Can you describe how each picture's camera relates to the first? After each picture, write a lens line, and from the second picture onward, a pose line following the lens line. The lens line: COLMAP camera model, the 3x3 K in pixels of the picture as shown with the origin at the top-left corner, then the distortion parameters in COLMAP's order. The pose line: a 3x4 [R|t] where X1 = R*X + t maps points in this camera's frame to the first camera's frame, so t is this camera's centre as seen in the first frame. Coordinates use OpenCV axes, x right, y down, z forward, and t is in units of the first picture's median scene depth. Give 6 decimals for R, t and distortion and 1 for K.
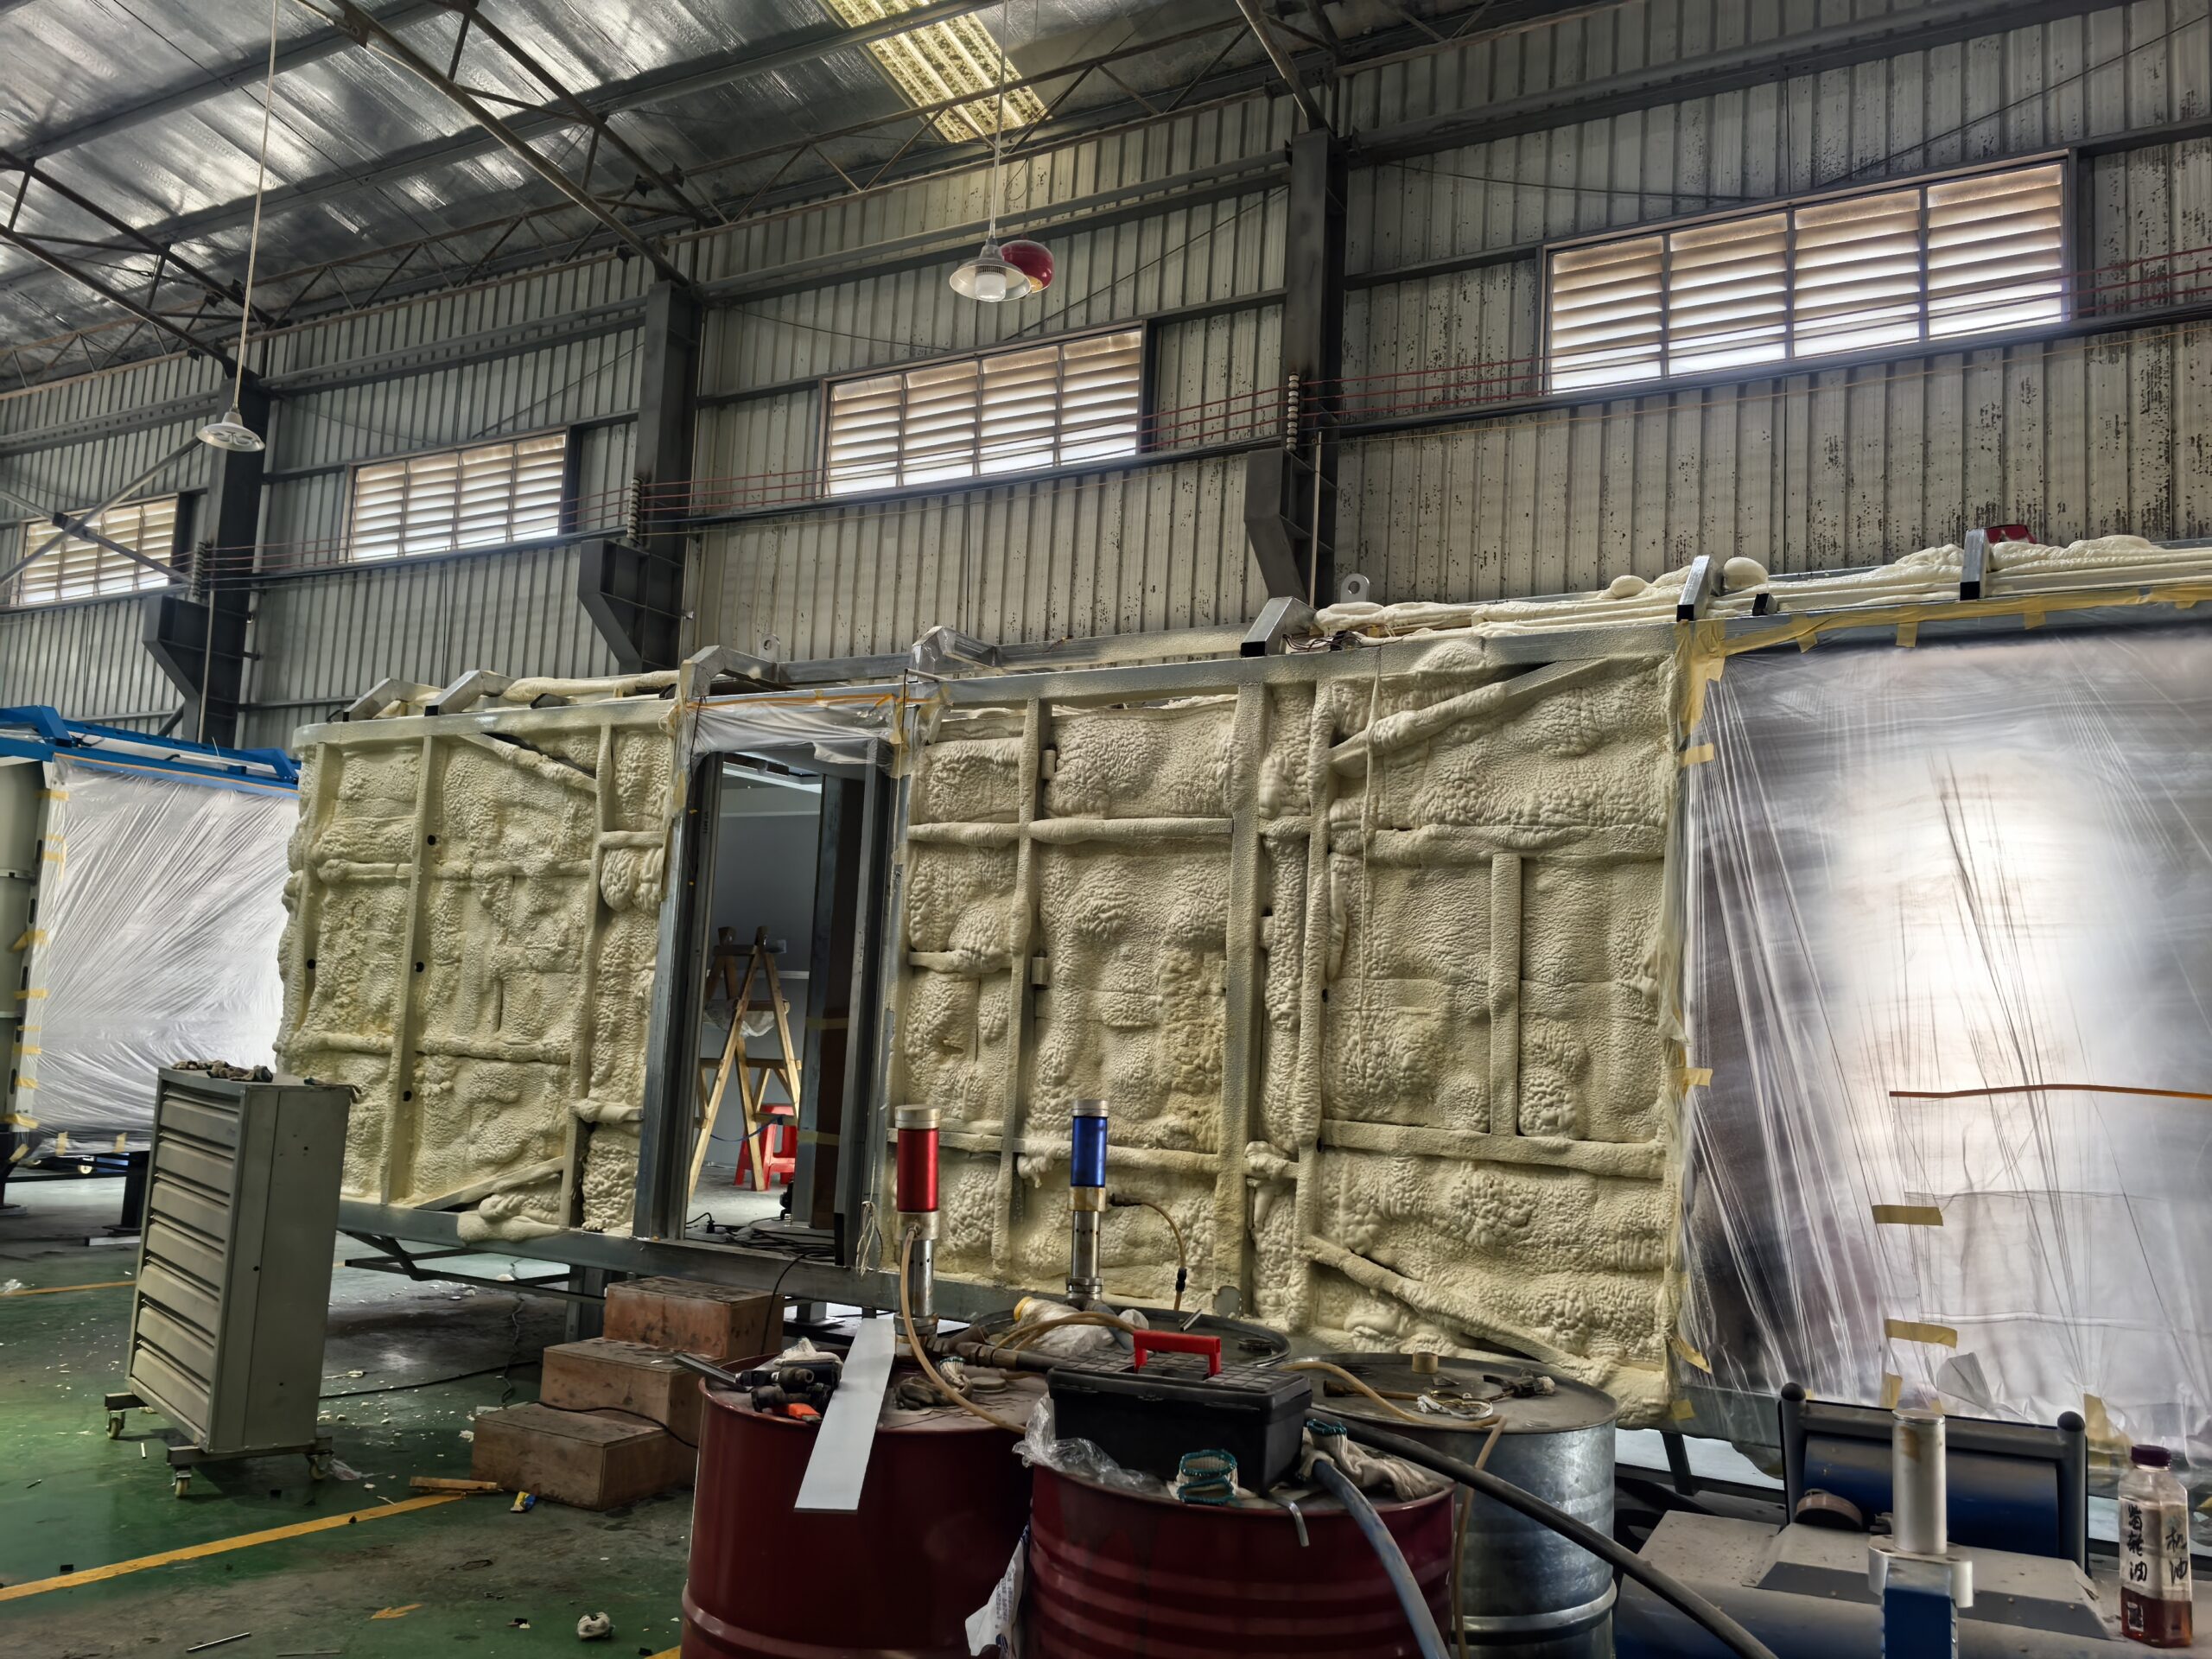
lens RADIAL K [[1716.9, 0, 1099.2], [0, 1716.9, 855.2], [0, 0, 1]] dist [0.041585, -0.056098]
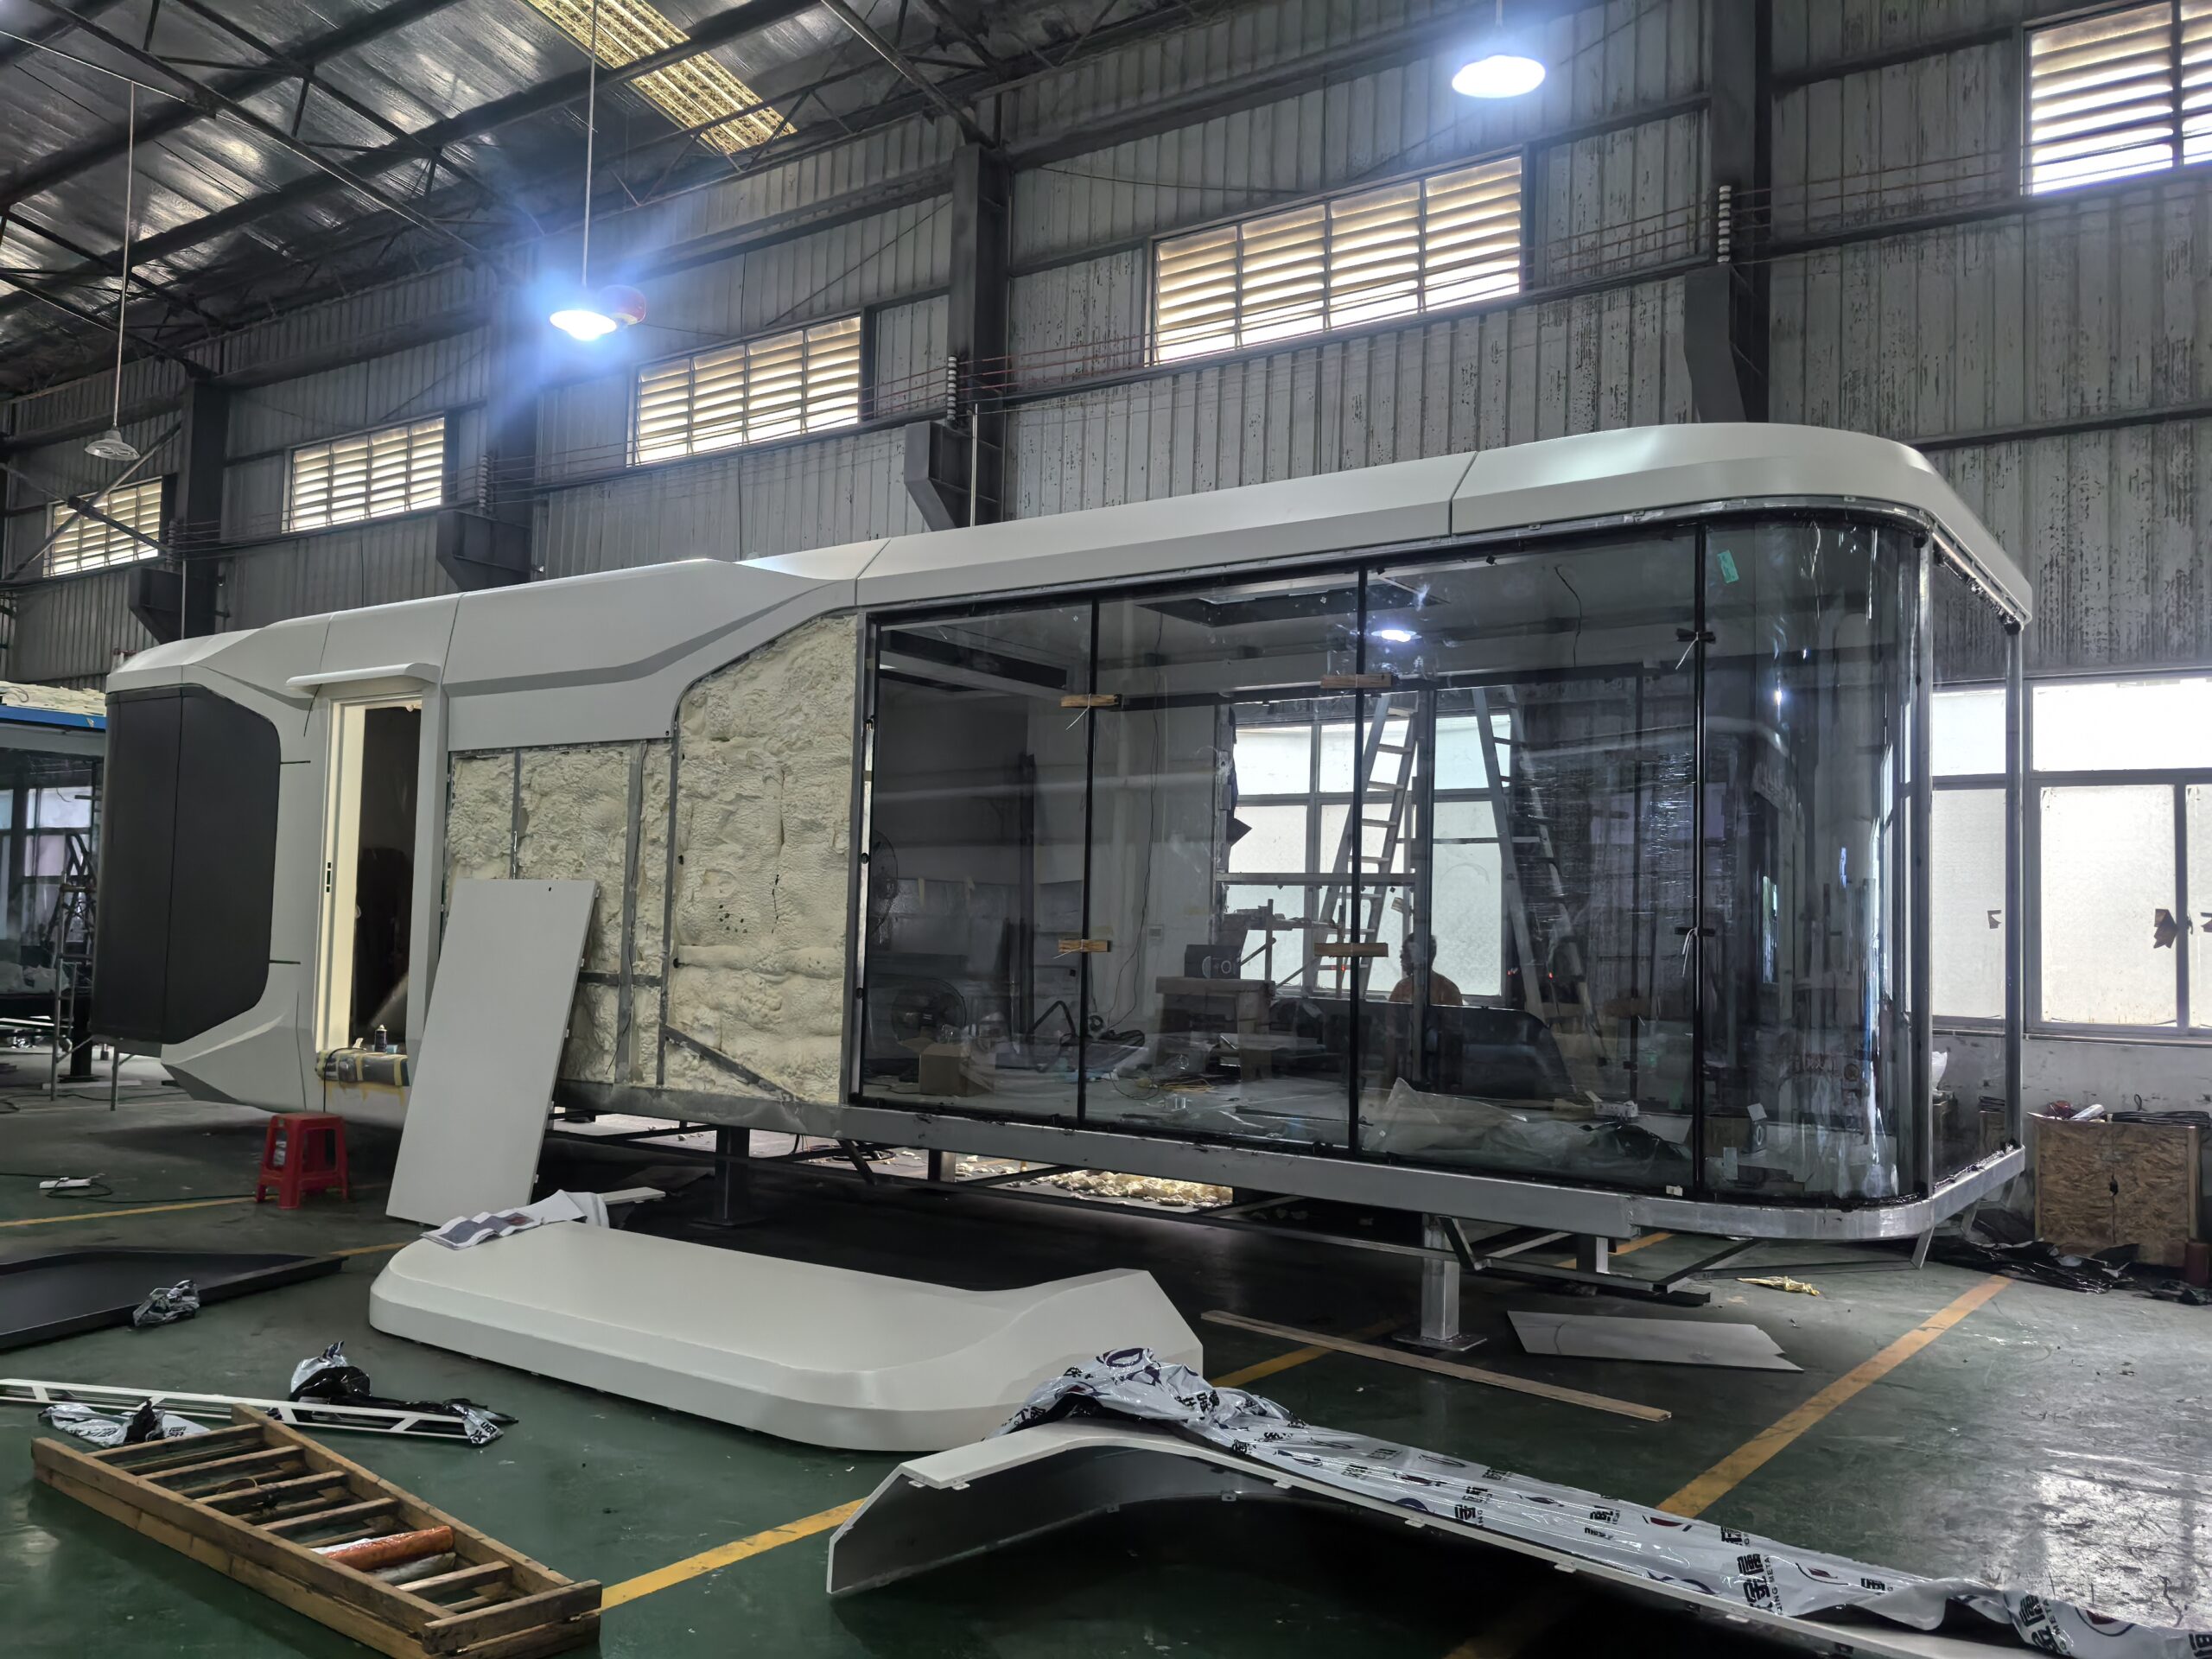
lens RADIAL K [[1751.0, 0, 1106.4], [0, 1751.0, 844.3], [0, 0, 1]] dist [0.047764, -0.082758]
pose [[0.995174, -0.026988, -0.094341, 0.293570], [0.031662, 0.998326, 0.048400, 0.002767], [0.092877, -0.051153, 0.994363, -0.196402]]
